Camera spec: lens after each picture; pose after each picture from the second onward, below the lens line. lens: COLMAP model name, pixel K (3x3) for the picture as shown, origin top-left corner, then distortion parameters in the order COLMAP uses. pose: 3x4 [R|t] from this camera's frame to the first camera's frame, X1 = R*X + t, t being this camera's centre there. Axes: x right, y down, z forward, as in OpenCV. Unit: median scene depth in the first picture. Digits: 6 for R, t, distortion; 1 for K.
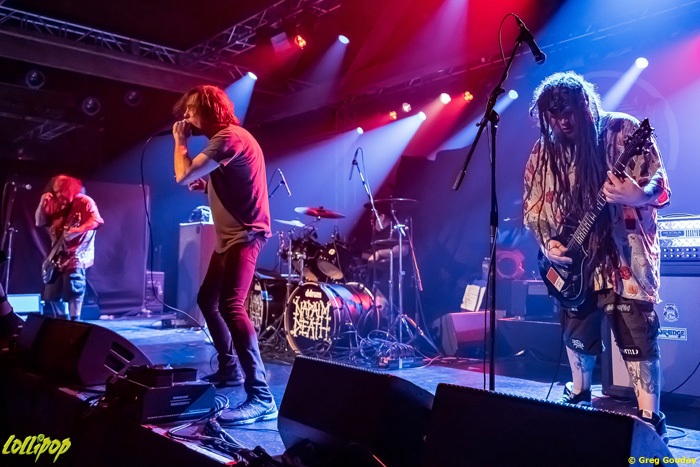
lens RADIAL K [[604.7, 0, 353.2], [0, 604.7, 205.1], [0, 0, 1]] dist [-0.009958, -0.014196]
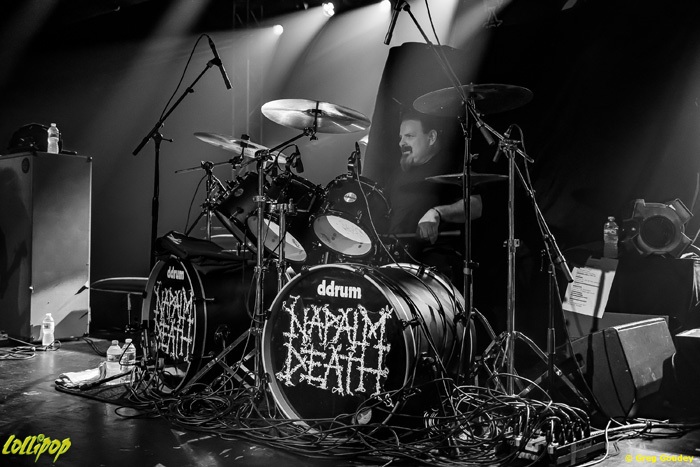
lens RADIAL K [[736.0, 0, 350.0], [0, 736.0, 233.5], [0, 0, 1]] dist [-0.016130, -0.015119]
pose [[0.981196, 0.007042, 0.192884, -0.155569], [-0.024390, 0.995847, 0.087717, 0.059216], [-0.191465, -0.090772, 0.977293, 0.478019]]
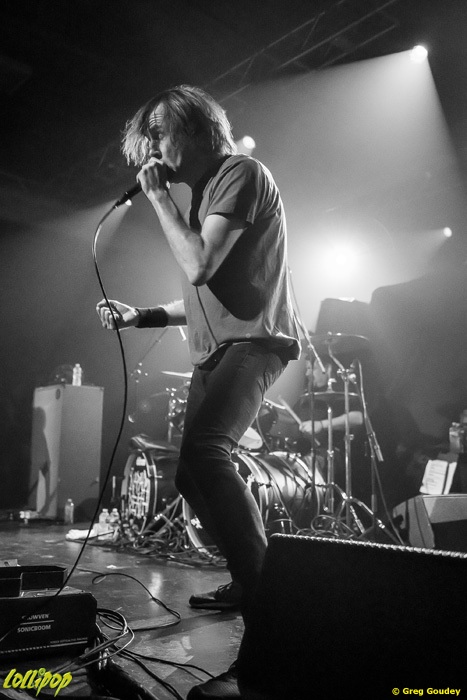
lens RADIAL K [[688.4, 0, 233.5], [0, 688.4, 350.0], [0, 0, 1]] dist [-0.011703, -0.002443]
pose [[0.999972, 0.005417, 0.005113, -0.060653], [-0.005082, 0.997976, -0.063382, 0.062831], [-0.005446, 0.063354, 0.997976, 0.197045]]
